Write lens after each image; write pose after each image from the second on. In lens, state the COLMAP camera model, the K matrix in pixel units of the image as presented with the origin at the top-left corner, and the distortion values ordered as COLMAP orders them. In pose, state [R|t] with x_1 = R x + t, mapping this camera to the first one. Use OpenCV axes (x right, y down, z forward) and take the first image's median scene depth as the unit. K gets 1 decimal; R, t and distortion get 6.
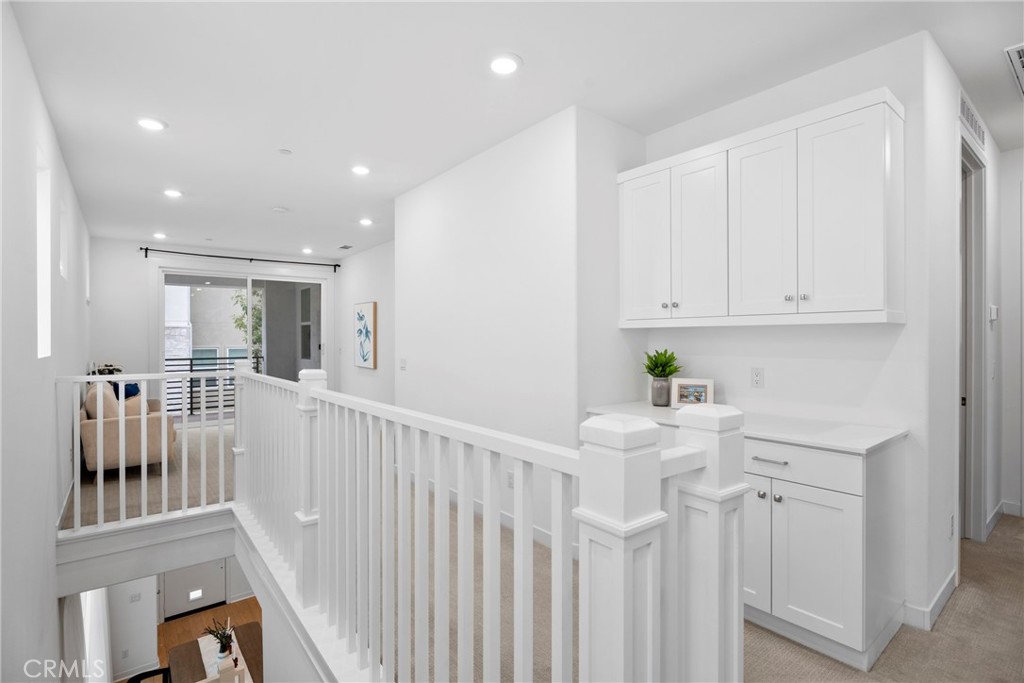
lens RADIAL K [[487.5, 0, 512.5], [0, 487.5, 339.0], [0, 0, 1]] dist [0.006435, 0.000561]
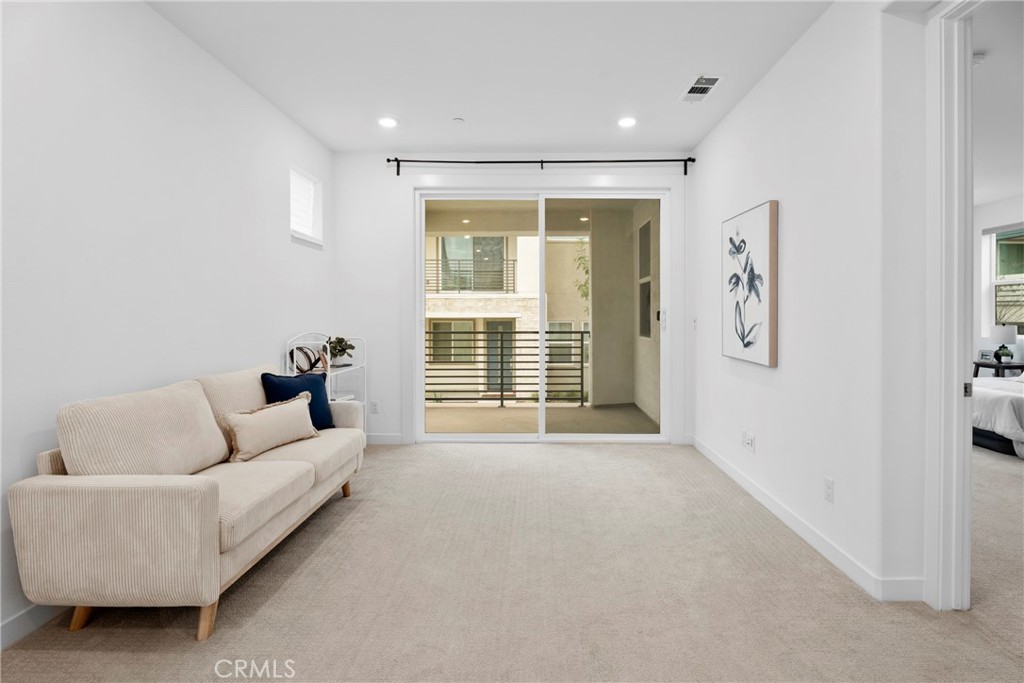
lens RADIAL K [[487.5, 0, 532.8], [0, 487.5, 312.6], [0, 0, 1]] dist [0.006435, 0.000561]
pose [[0.769715, -0.001907, -0.638385, -0.170684], [-0.003462, 0.999968, -0.007161, 0.018659], [0.638378, 0.007722, 0.769684, 0.540227]]
